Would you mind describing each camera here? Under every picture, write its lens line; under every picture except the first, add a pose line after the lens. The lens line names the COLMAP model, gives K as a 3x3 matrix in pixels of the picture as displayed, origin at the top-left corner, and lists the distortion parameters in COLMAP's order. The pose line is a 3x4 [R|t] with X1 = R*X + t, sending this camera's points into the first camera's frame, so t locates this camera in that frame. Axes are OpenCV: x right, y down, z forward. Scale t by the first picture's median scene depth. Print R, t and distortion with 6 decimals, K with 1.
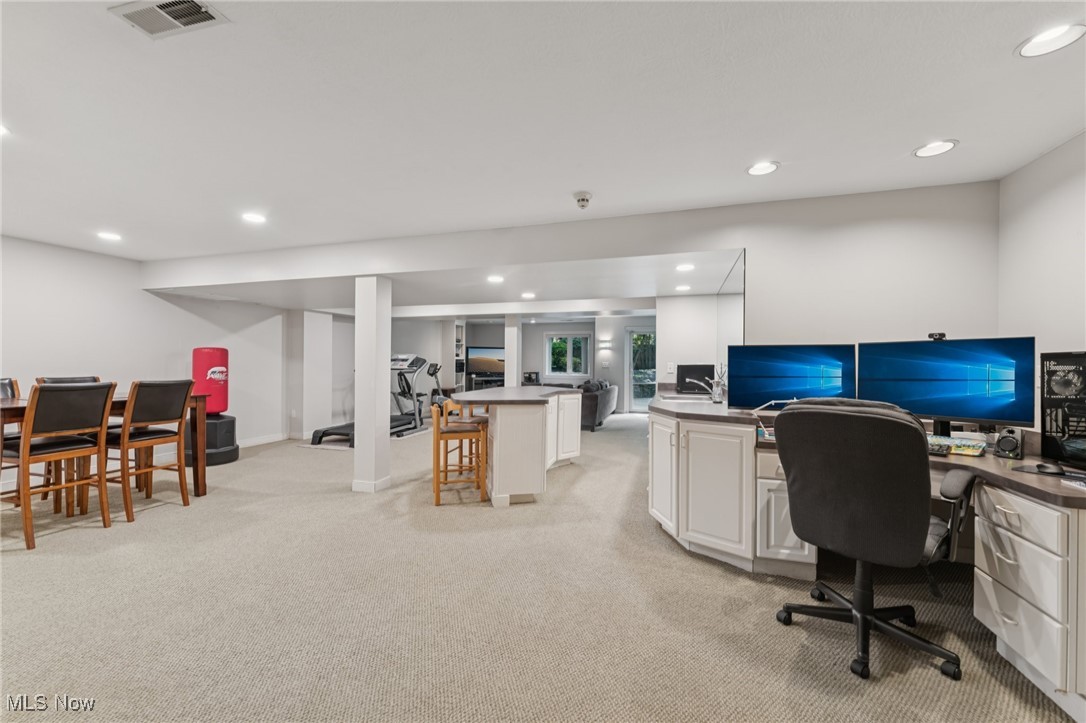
lens RADIAL K [[430.7, 0, 547.6], [0, 430.7, 364.5], [0, 0, 1]] dist [-0.001570, 0.000051]
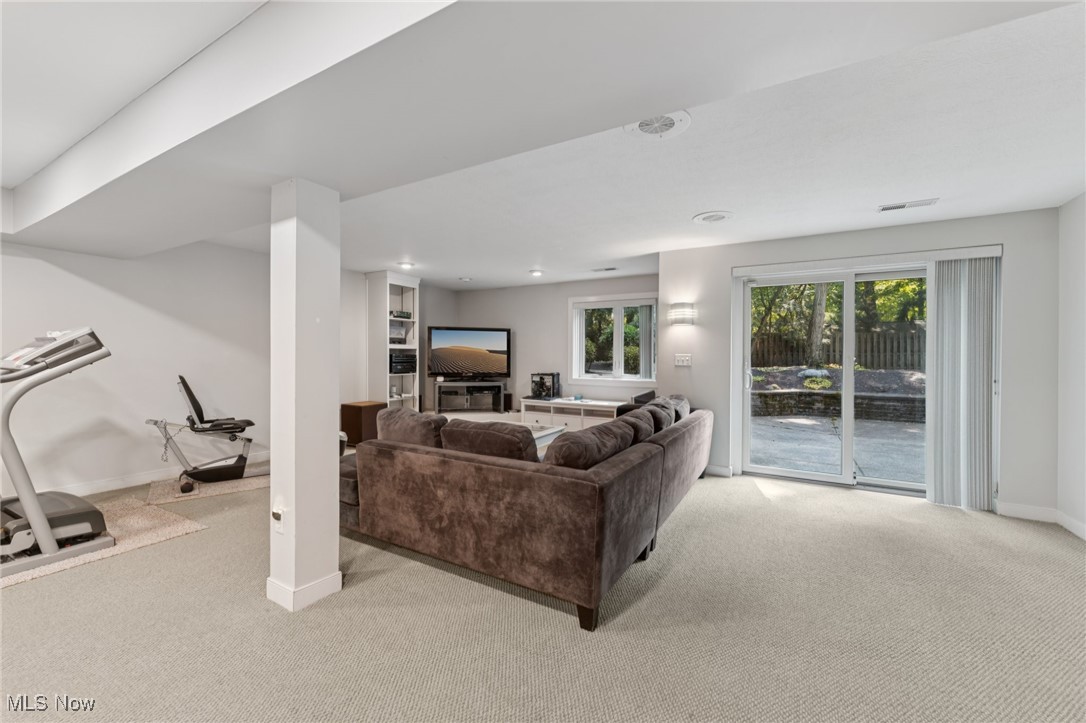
lens RADIAL K [[430.7, 0, 539.1], [0, 430.7, 358.8], [0, 0, 1]] dist [-0.001570, 0.000051]
pose [[0.969085, 0.002196, -0.246718, 0.094175], [-0.002311, 0.999997, -0.000174, 0.000073], [0.246717, 0.000738, 0.969087, 0.508631]]
